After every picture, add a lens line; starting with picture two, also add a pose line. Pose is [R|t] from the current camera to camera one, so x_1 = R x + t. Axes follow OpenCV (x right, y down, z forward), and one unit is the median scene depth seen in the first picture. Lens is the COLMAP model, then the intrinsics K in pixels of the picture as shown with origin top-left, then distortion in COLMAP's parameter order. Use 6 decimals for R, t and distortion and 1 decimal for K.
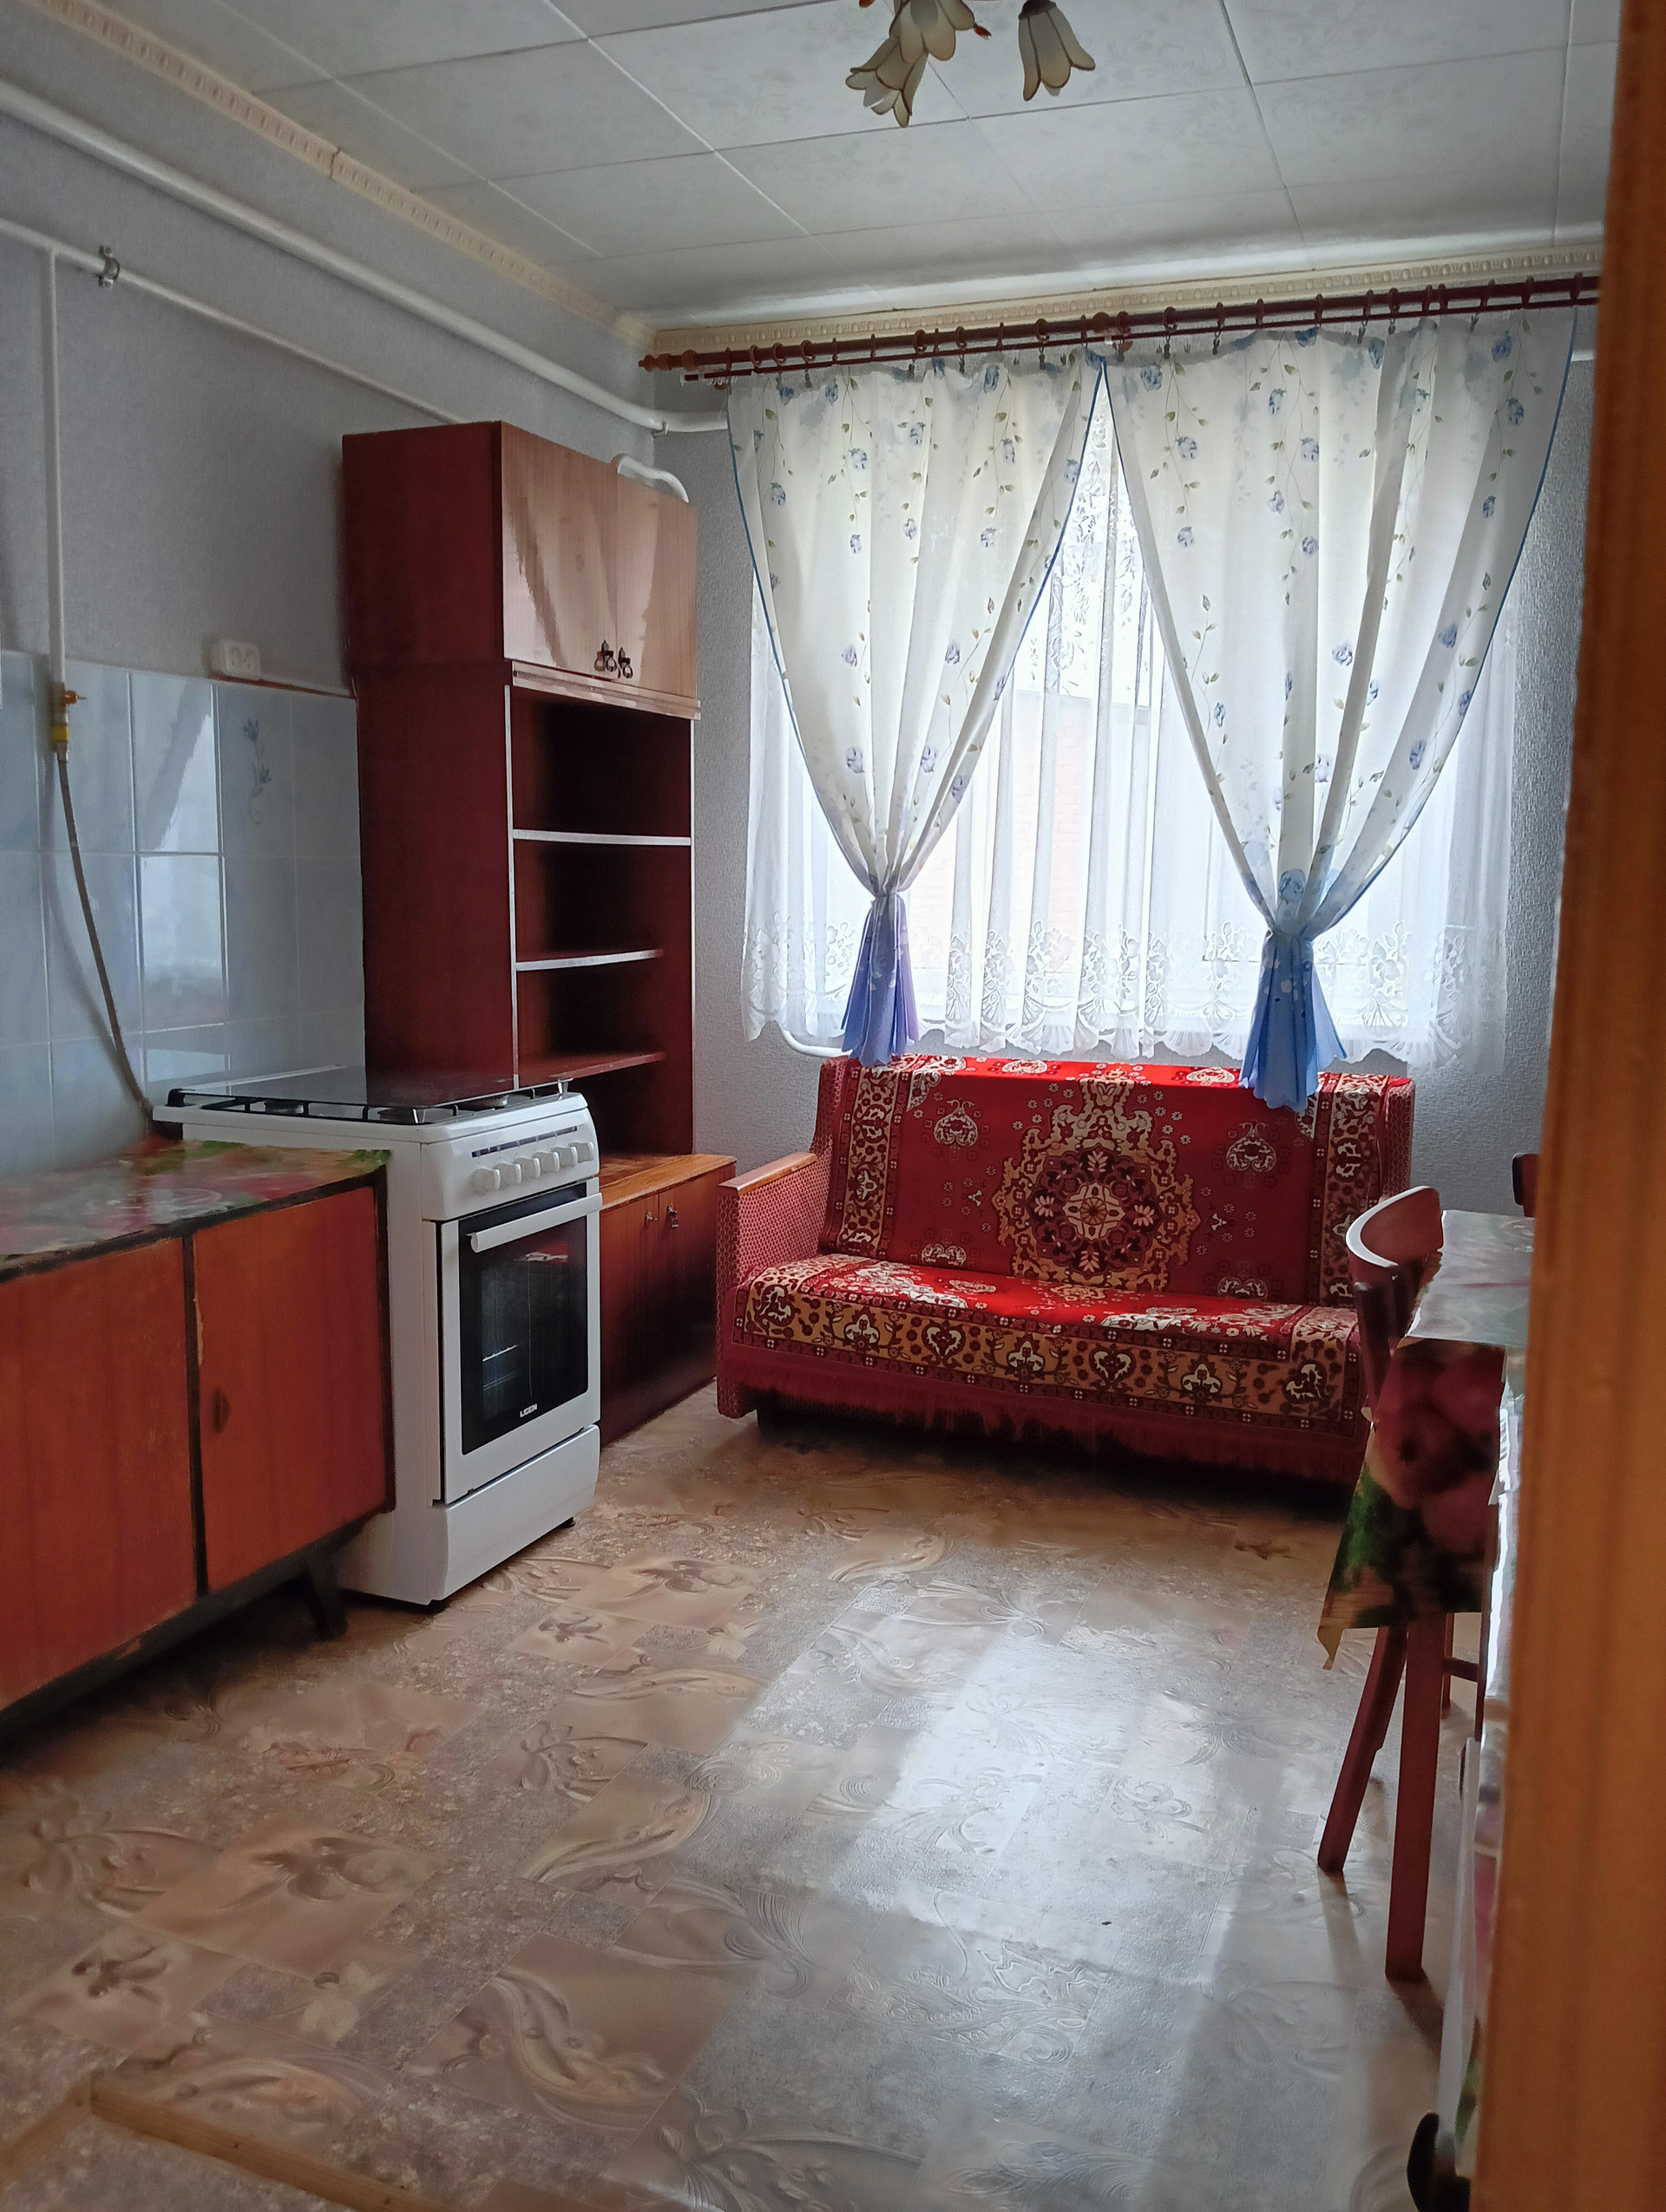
lens RADIAL K [[1763.8, 0, 833.0], [0, 1763.8, 1106.0], [0, 0, 1]] dist [0.080171, -0.148634]
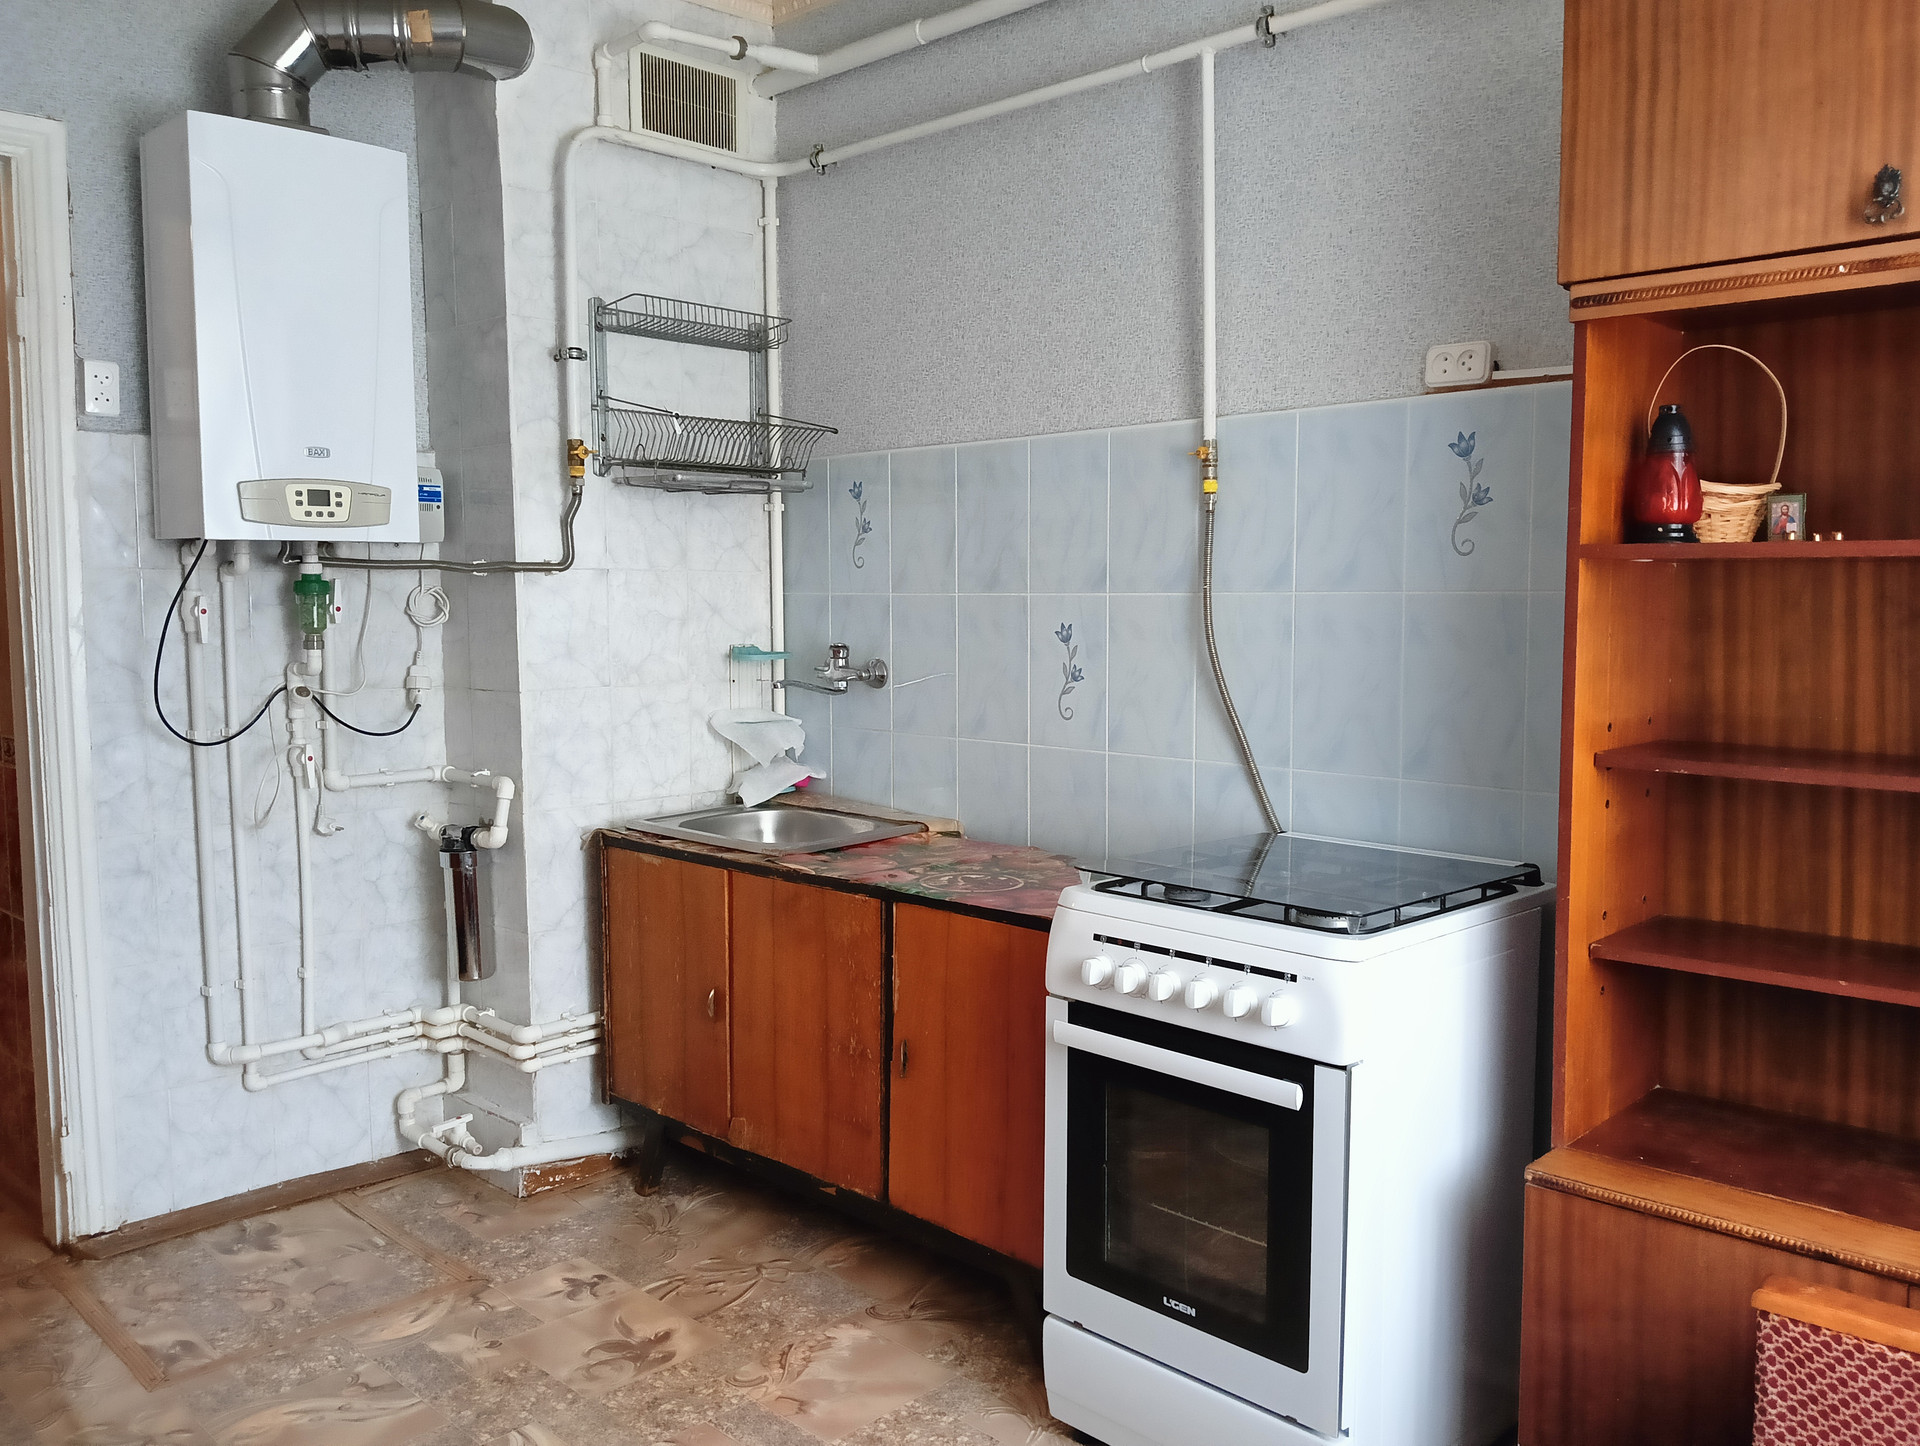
lens RADIAL K [[1564.5, 0, 960.0], [0, 1564.5, 723.0], [0, 0, 1]] dist [0.058035, -0.121776]
pose [[-0.378448, 0.065101, -0.923330, 0.578830], [-0.136226, 0.982744, 0.125125, -0.180322], [0.915543, 0.173135, -0.363049, 1.359775]]
